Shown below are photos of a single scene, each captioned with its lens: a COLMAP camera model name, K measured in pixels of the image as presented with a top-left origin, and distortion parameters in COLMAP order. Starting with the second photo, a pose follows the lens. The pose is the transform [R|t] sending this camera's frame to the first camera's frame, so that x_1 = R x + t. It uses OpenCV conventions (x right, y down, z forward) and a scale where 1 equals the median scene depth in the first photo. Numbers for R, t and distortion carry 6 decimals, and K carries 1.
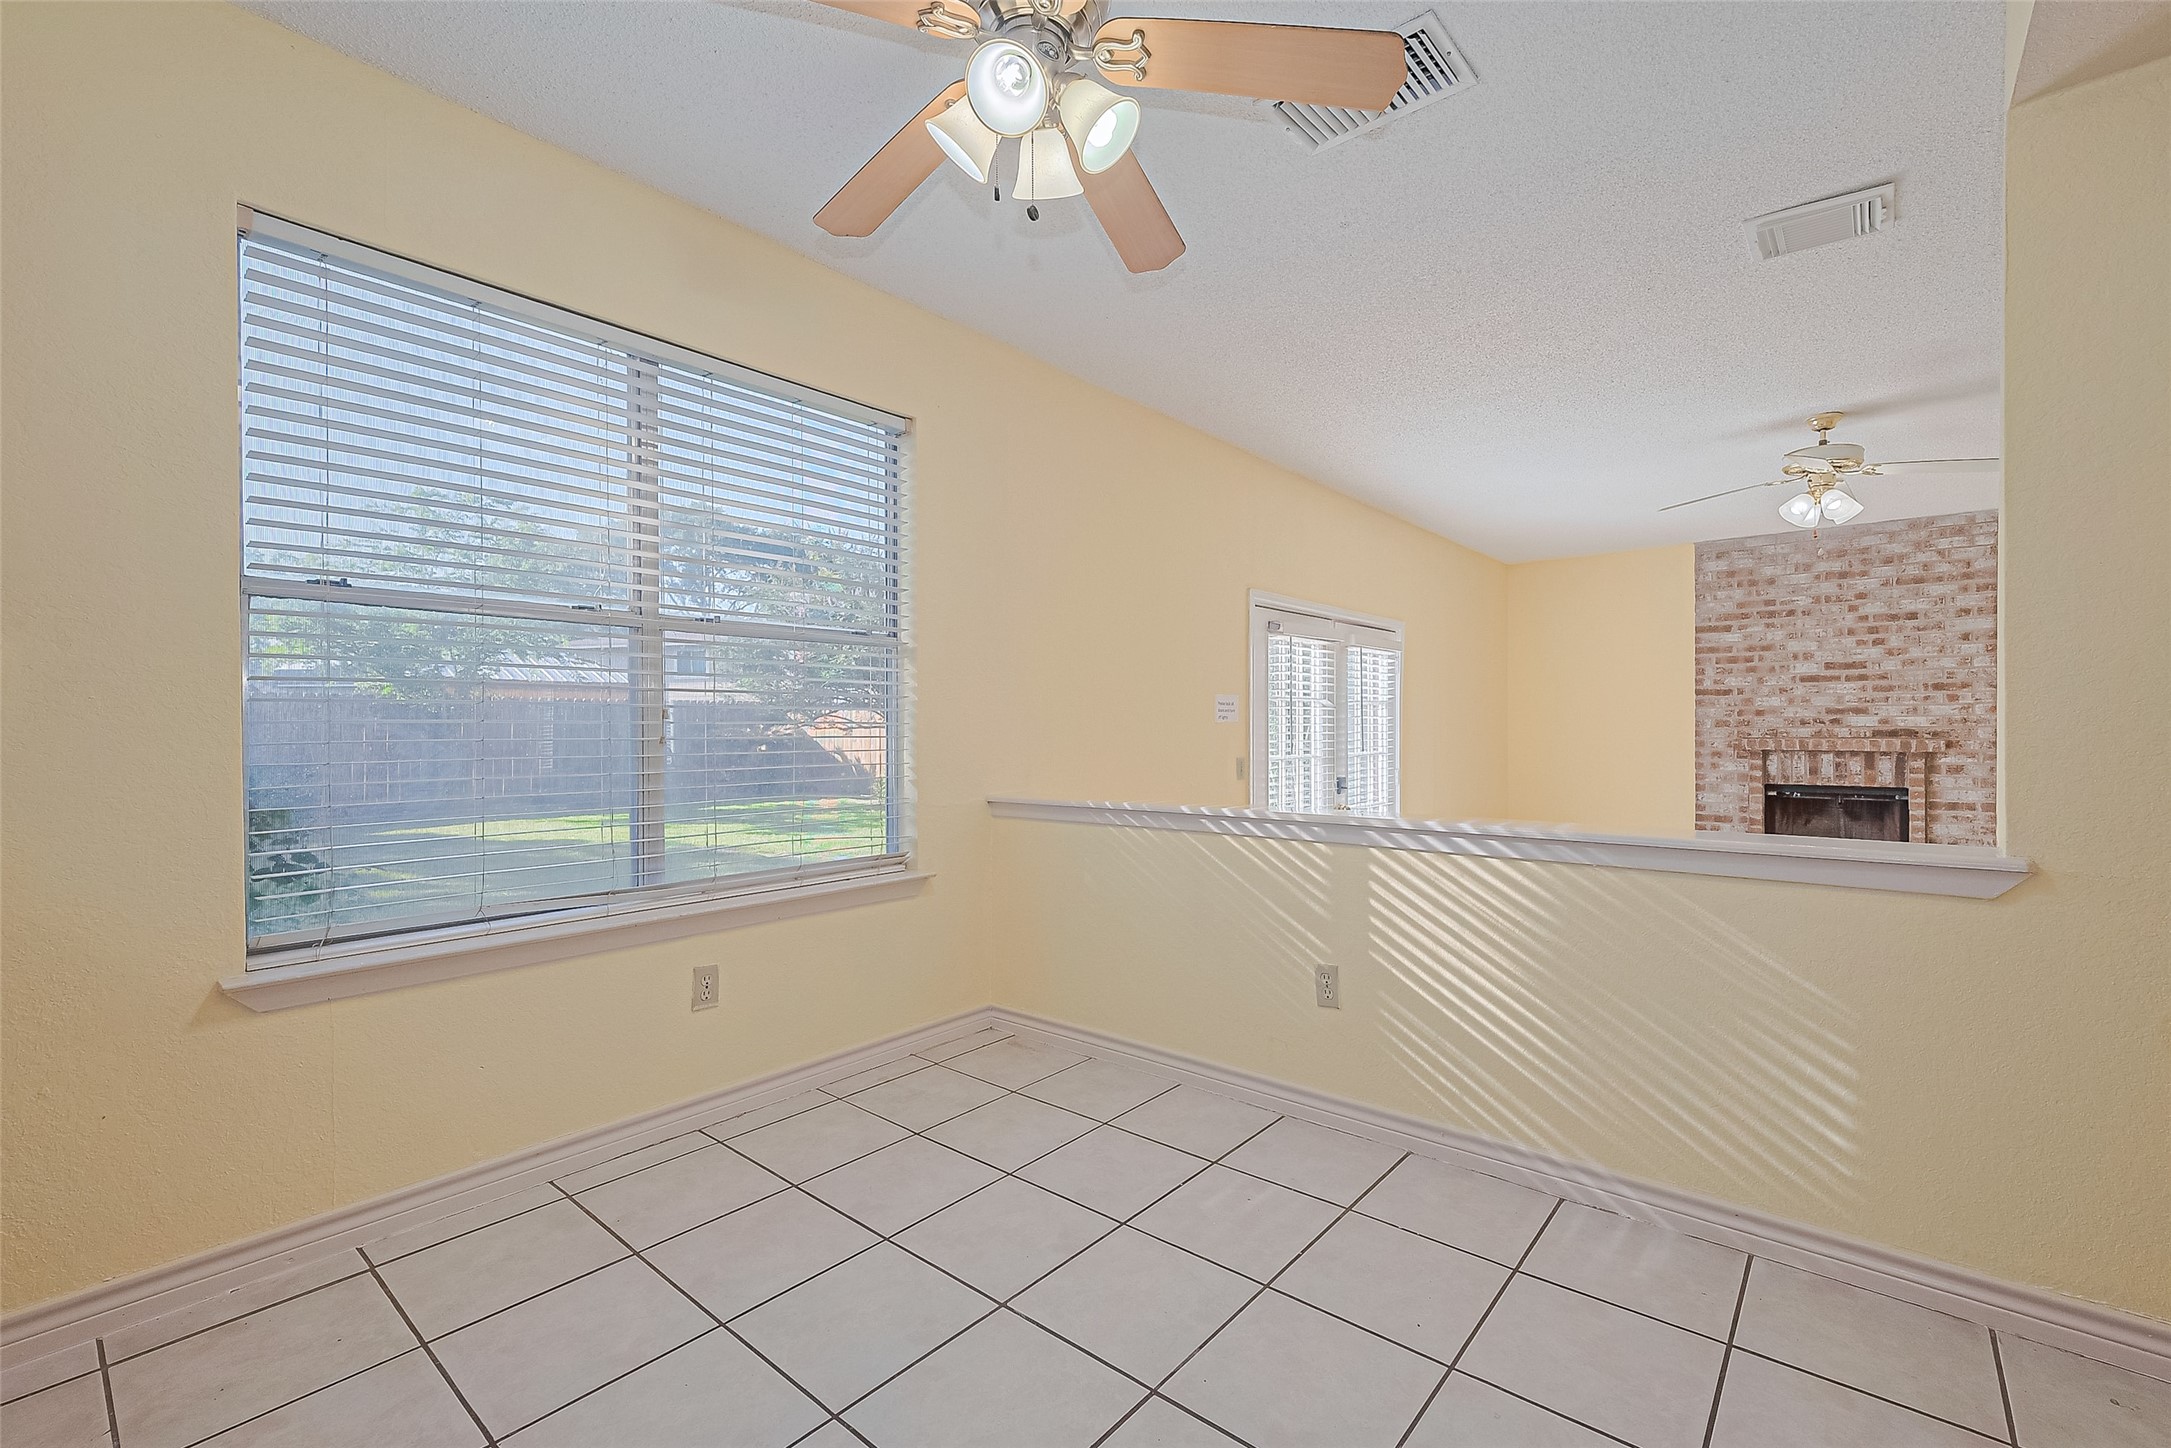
lens RADIAL K [[891.3, 0, 1083.9], [0, 891.3, 740.5], [0, 0, 1]] dist [0.001537, 0.000346]
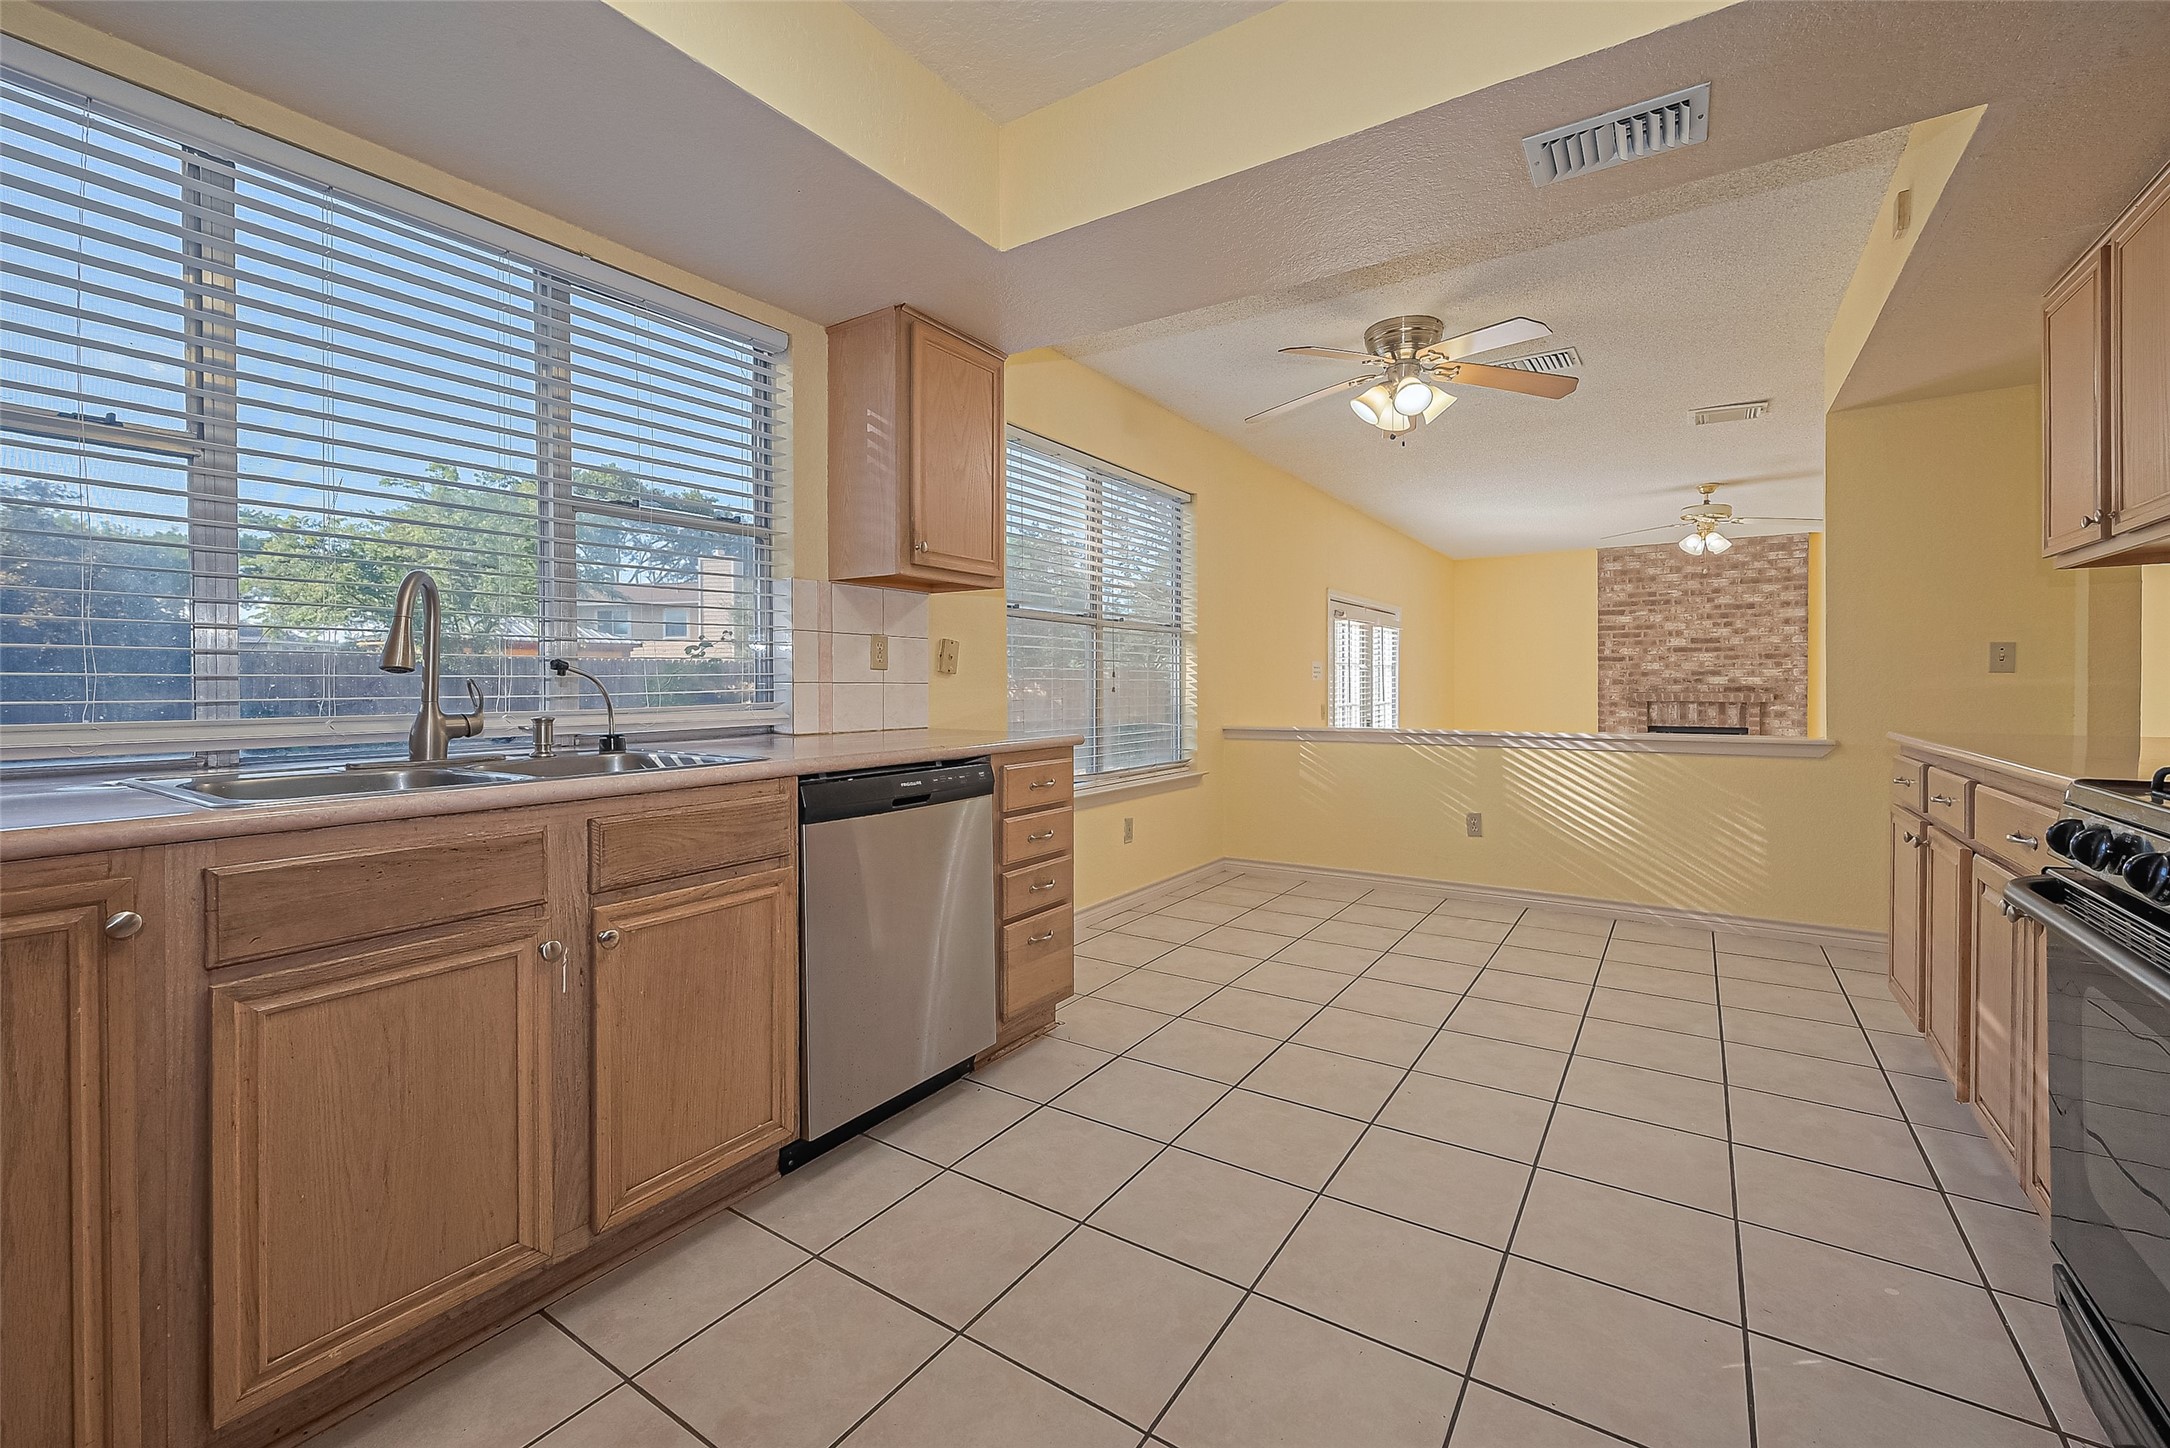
lens RADIAL K [[890.9, 0, 995.2], [0, 890.9, 696.1], [0, 0, 1]] dist [0.001537, 0.000346]
pose [[0.997792, 0.000900, 0.066407, -0.355252], [-0.000696, 0.999995, -0.003105, 0.008217], [-0.066410, 0.003052, 0.997788, -0.325100]]
